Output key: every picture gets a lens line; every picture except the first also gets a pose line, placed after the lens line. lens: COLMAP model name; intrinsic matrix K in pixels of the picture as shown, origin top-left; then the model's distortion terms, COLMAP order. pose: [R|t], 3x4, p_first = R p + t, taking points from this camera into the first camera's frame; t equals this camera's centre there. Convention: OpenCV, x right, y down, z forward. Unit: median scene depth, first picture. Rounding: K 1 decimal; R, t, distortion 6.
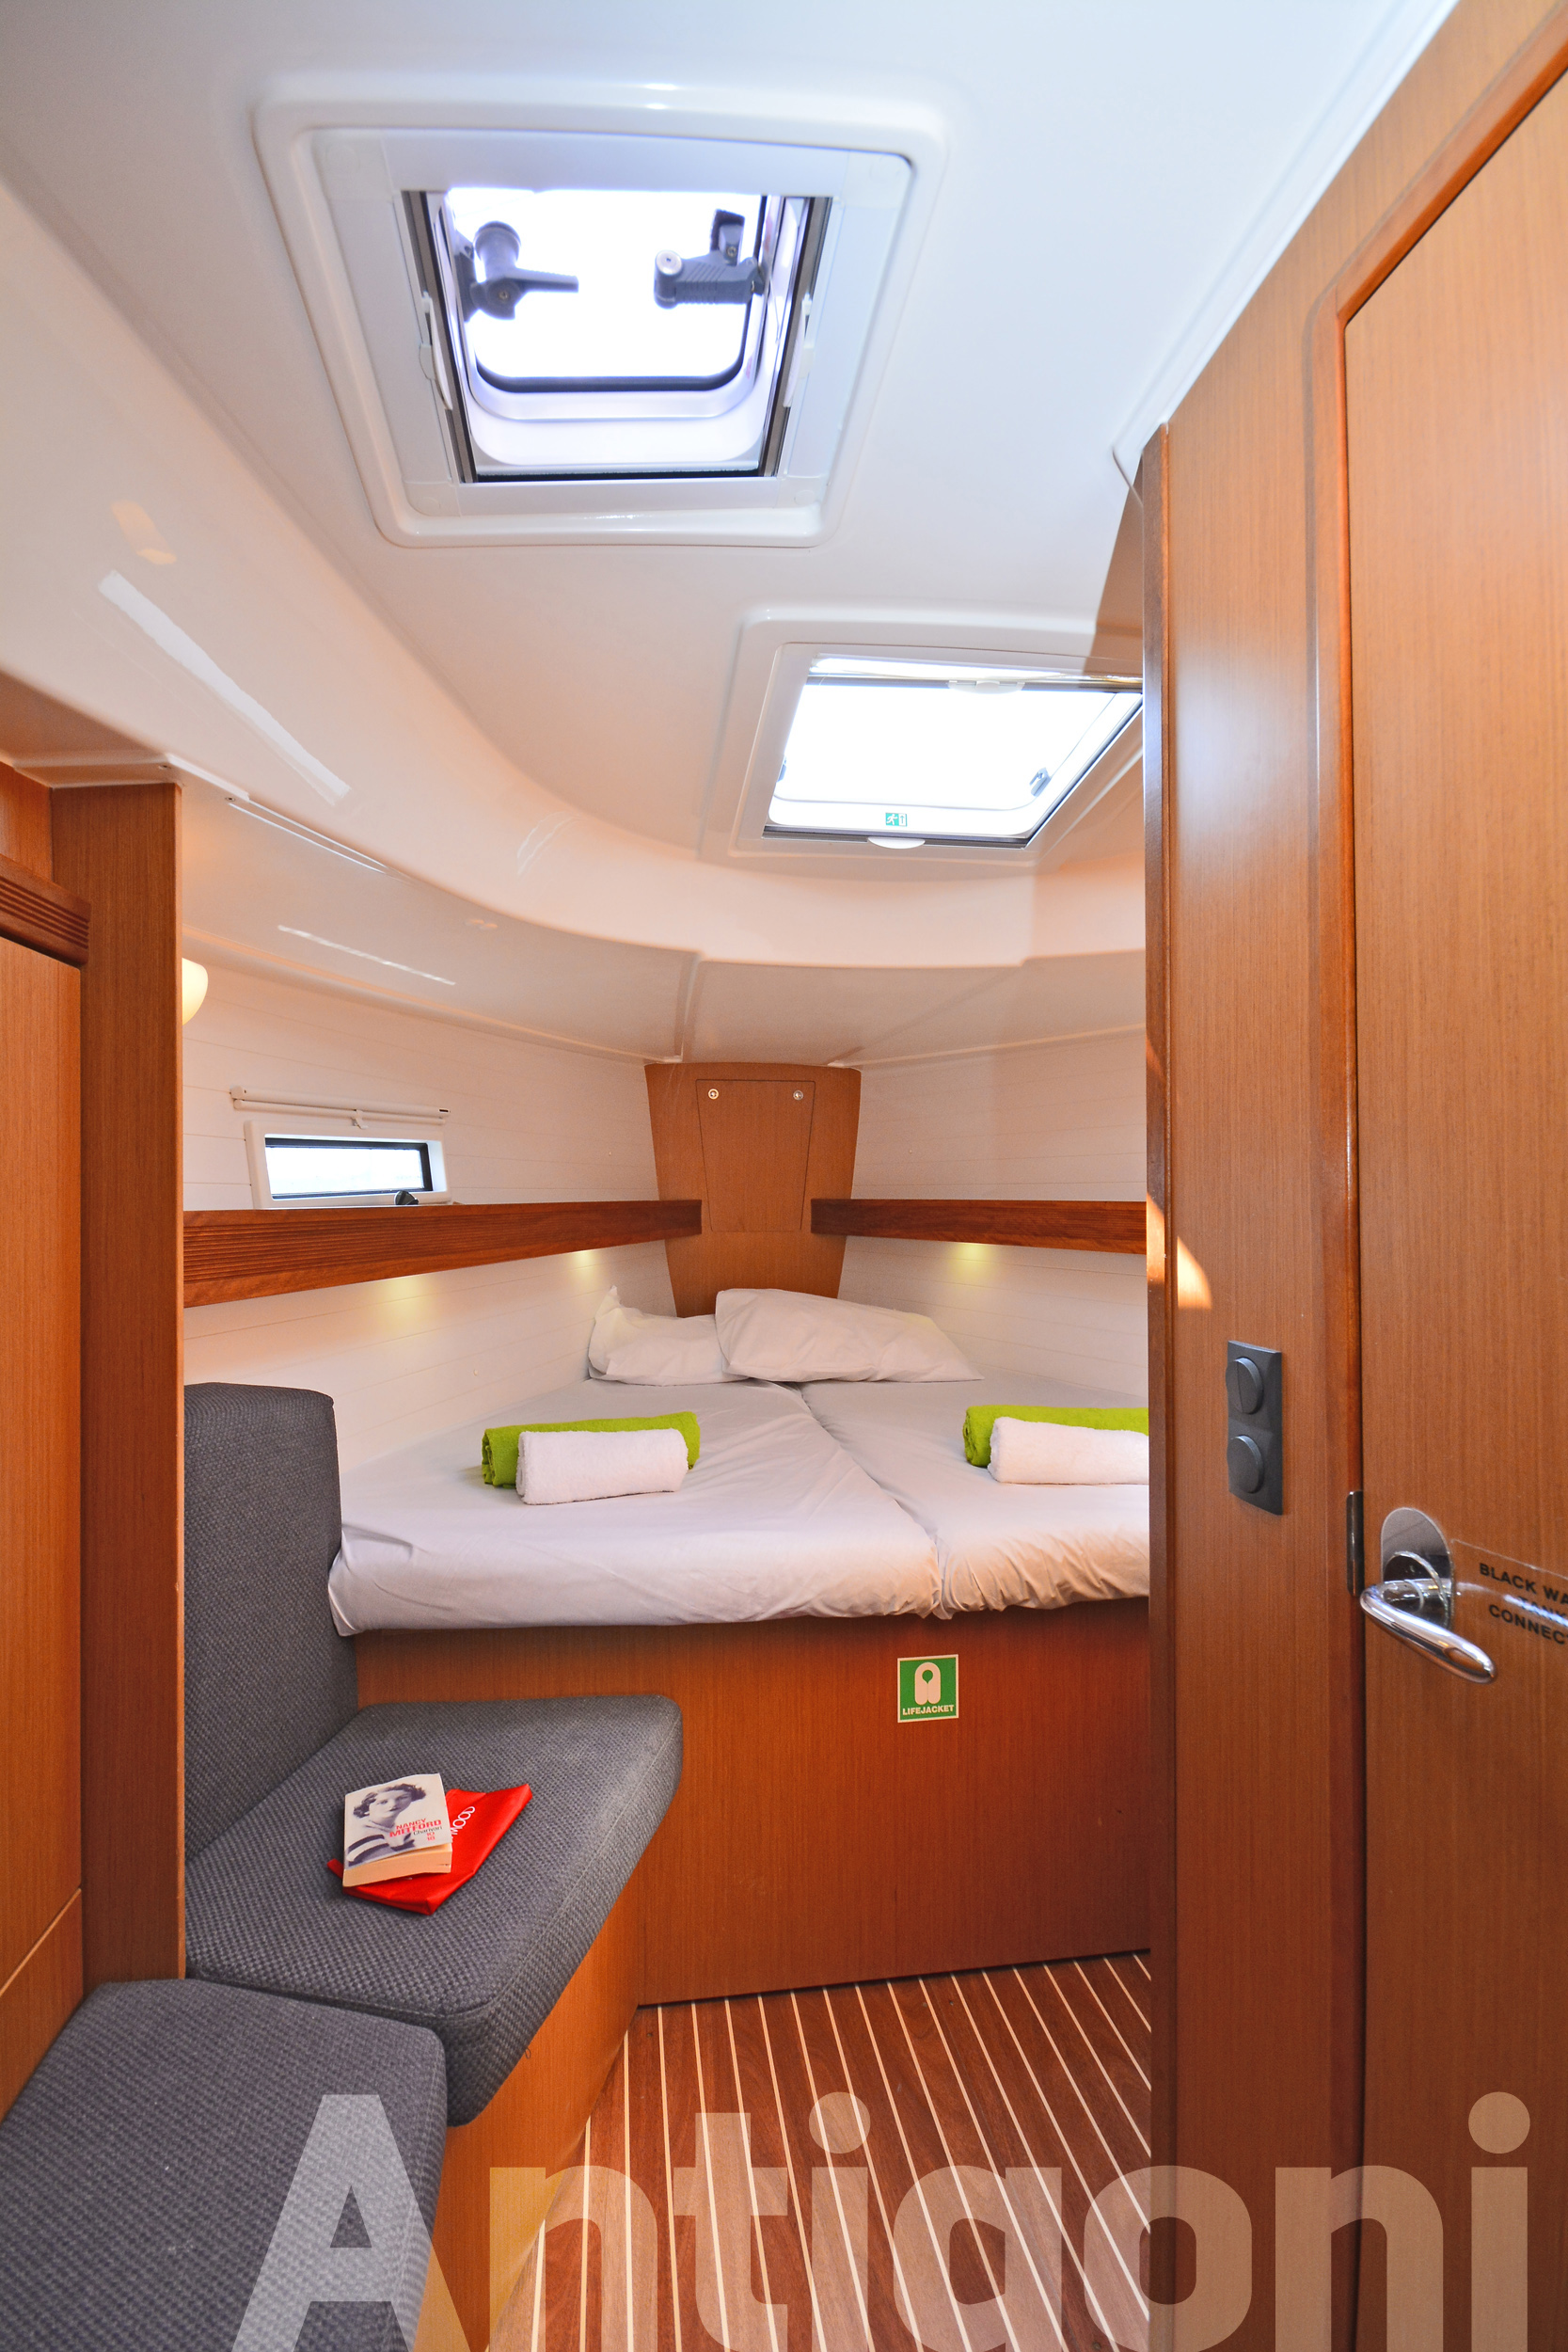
lens RADIAL K [[1079.0, 0, 780.2], [0, 1079.0, 1172.1], [0, 0, 1]] dist [-0.002600, -0.001237]
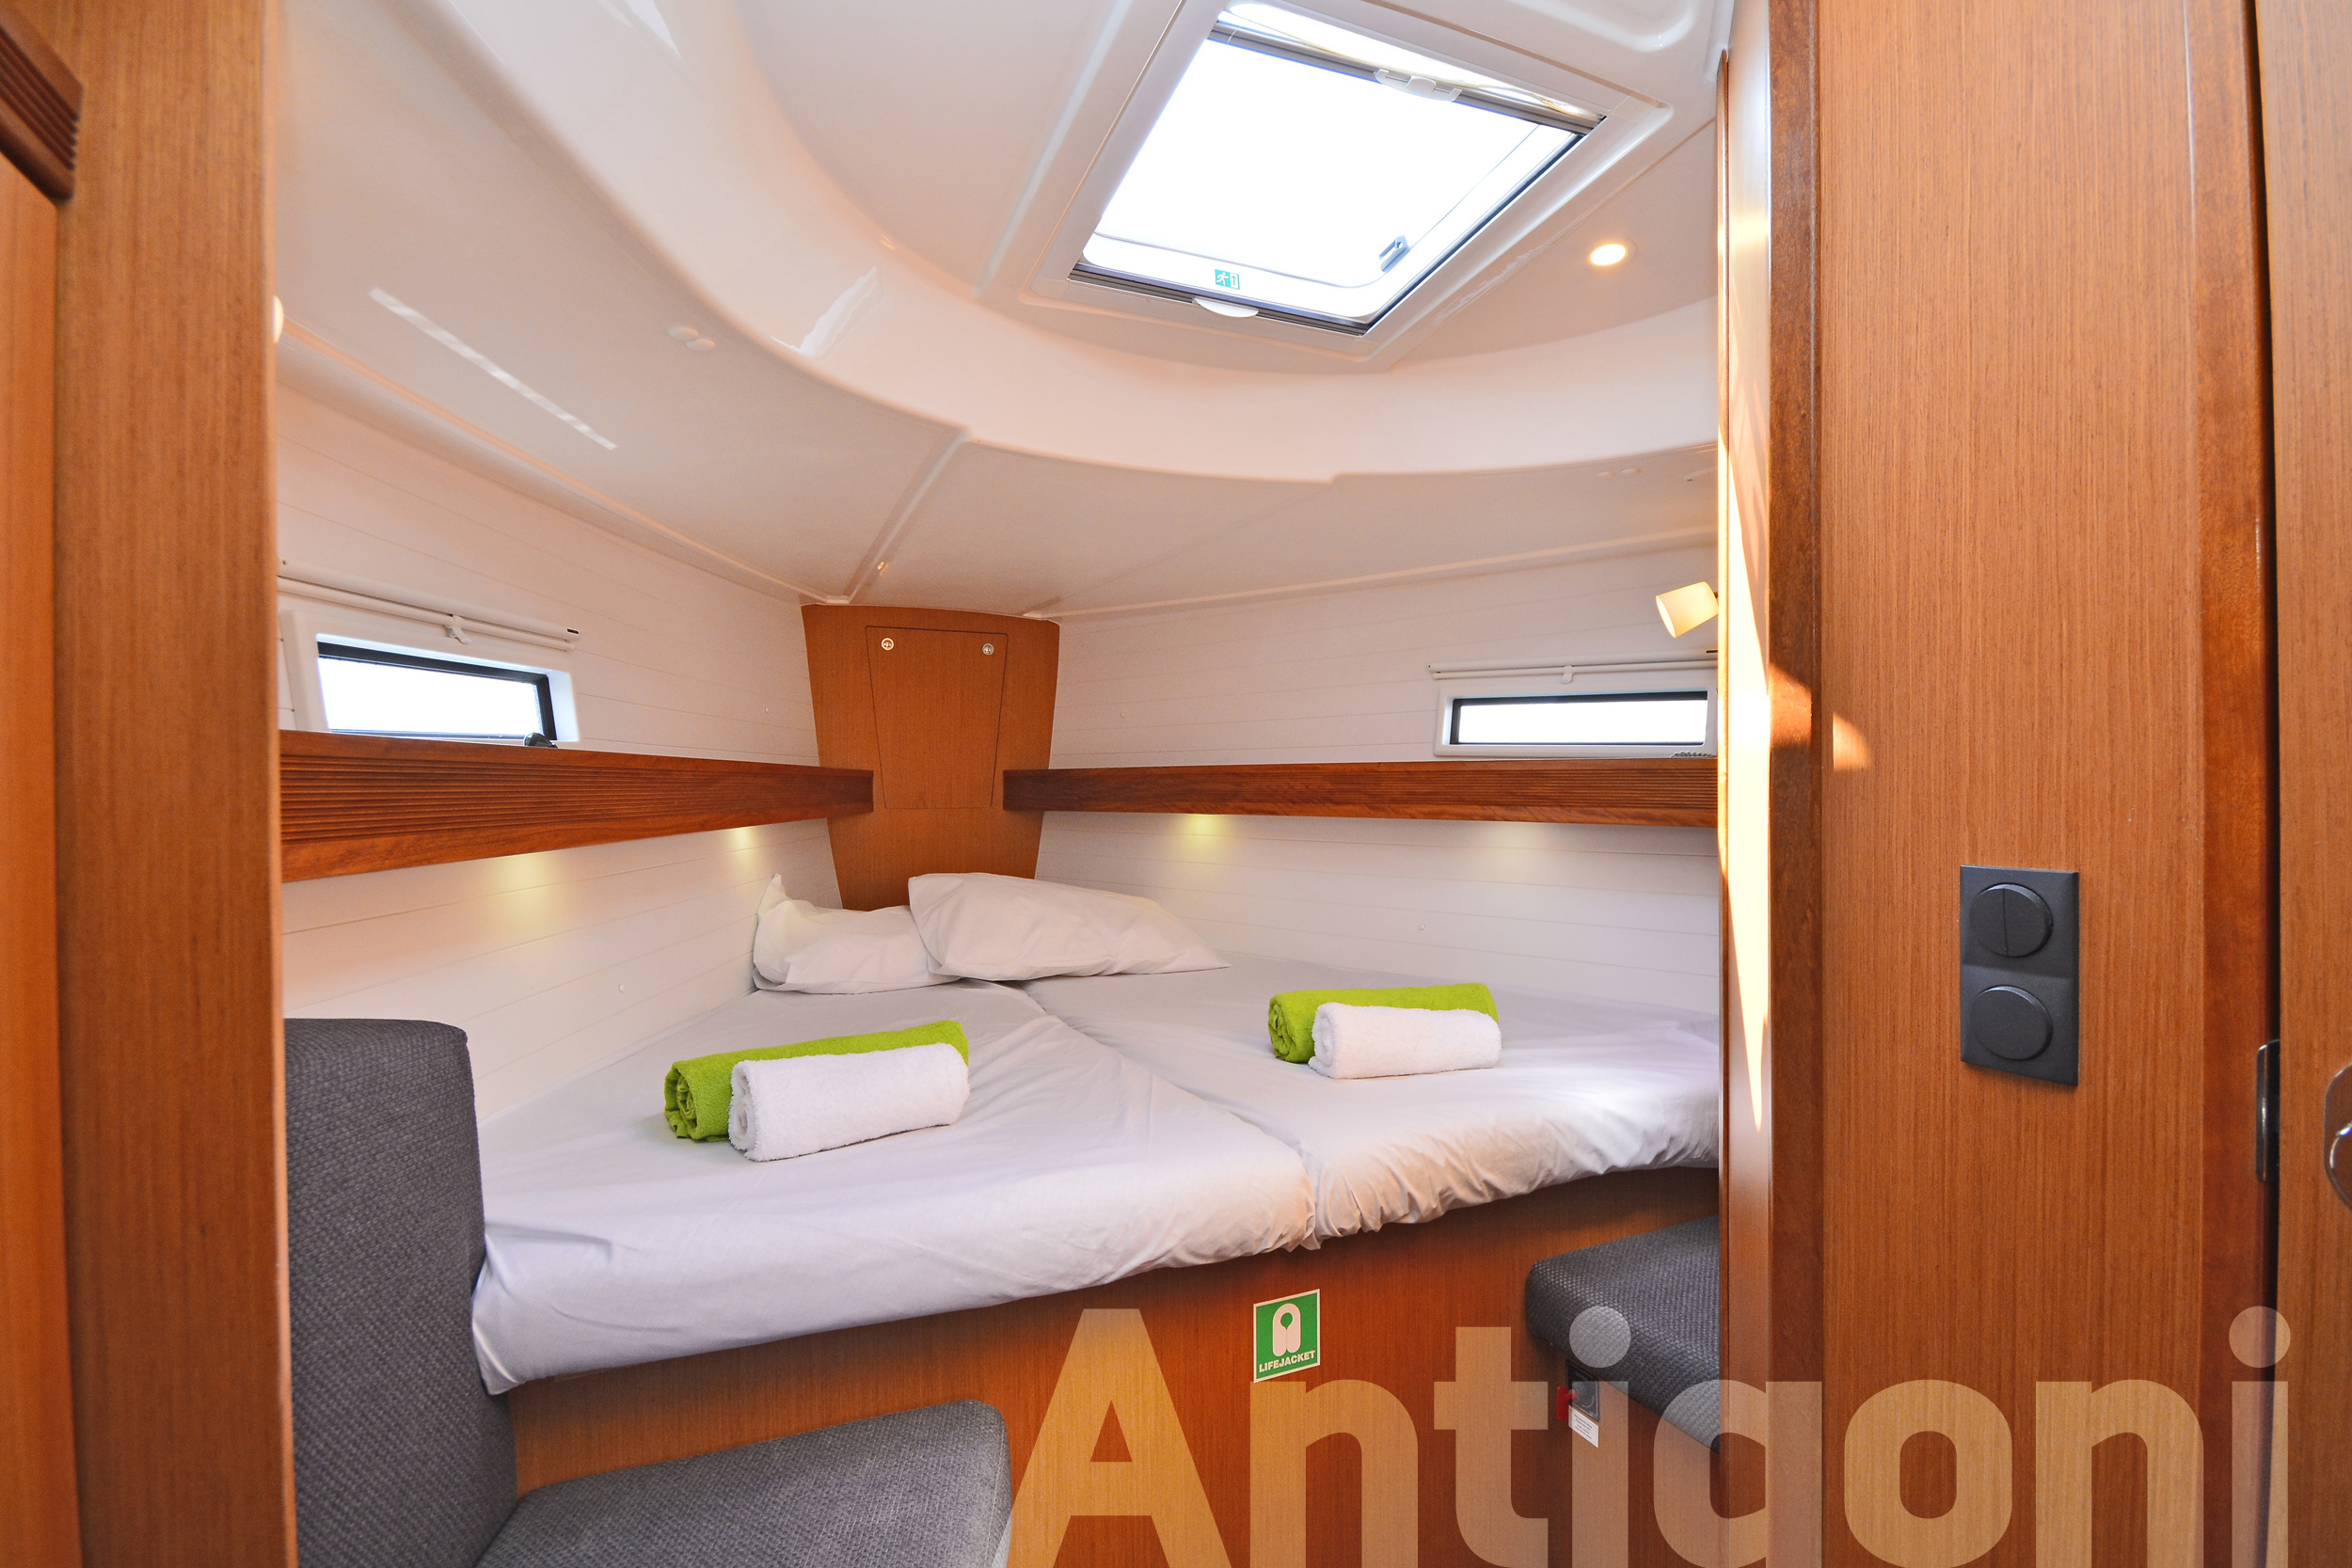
lens RADIAL K [[1100.1, 0, 1176.0], [0, 1100.1, 784.0], [0, 0, 1]] dist [0.003071, -0.010505]
pose [[0.955784, -0.001780, 0.294066, -0.189304], [-0.001590, 0.999936, 0.011219, 0.049478], [-0.294067, -0.011190, 0.955719, 0.228257]]
